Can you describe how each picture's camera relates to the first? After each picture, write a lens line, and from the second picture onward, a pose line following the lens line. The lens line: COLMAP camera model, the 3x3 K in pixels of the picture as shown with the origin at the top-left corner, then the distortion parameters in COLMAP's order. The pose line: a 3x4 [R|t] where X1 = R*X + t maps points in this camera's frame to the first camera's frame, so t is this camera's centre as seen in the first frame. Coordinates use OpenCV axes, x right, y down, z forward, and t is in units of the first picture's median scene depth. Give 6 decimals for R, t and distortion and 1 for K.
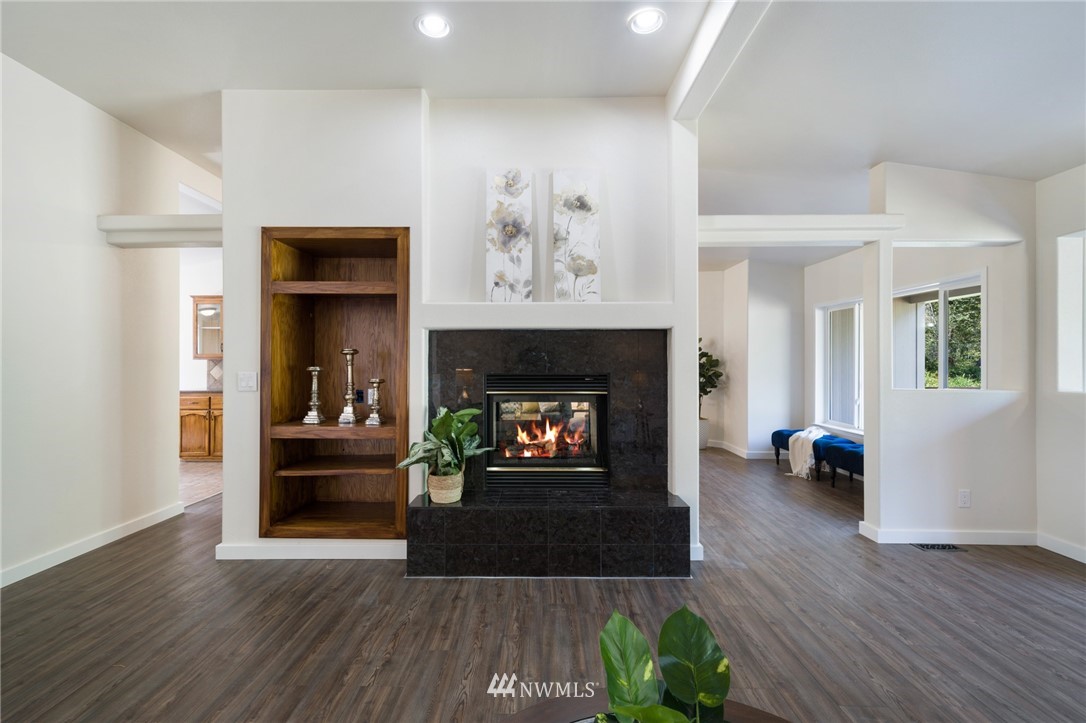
lens RADIAL K [[516.9, 0, 543.0], [0, 516.9, 361.5], [0, 0, 1]] dist [0.003464, 0.000932]
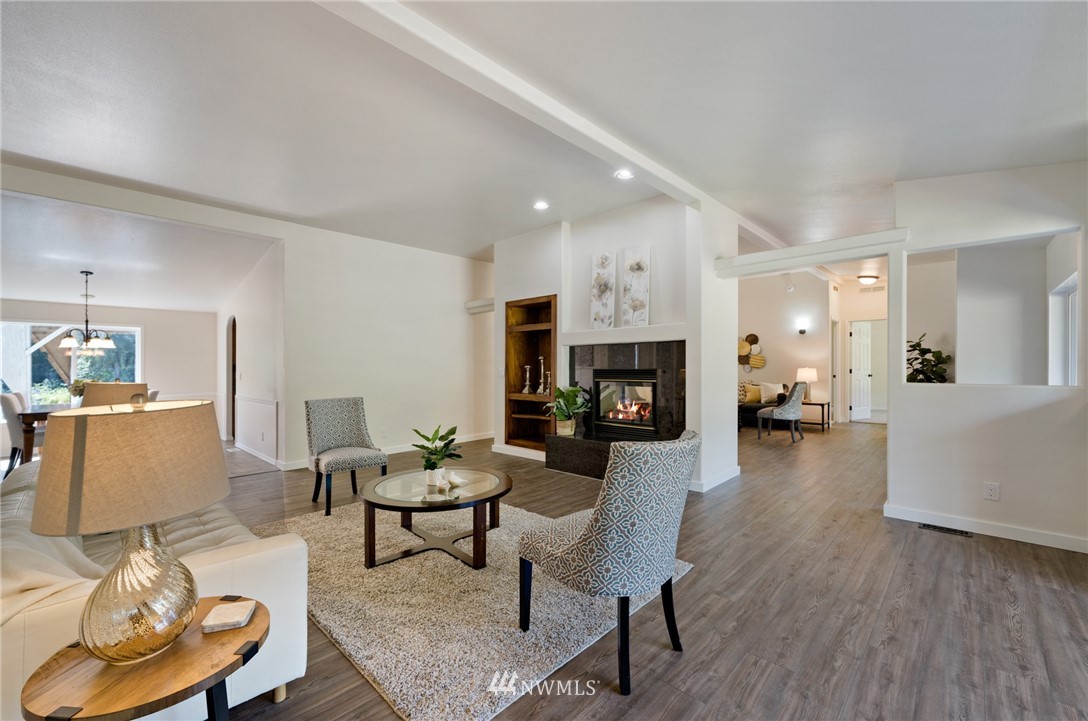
lens RADIAL K [[461.1, 0, 544.0], [0, 461.1, 360.5], [0, 0, 1]] dist [-0.000908, -0.000282]
pose [[0.723754, -0.014607, -0.689903, 0.878728], [0.008746, 0.999890, -0.011995, 0.011409], [0.690002, 0.002648, 0.723802, -0.285126]]
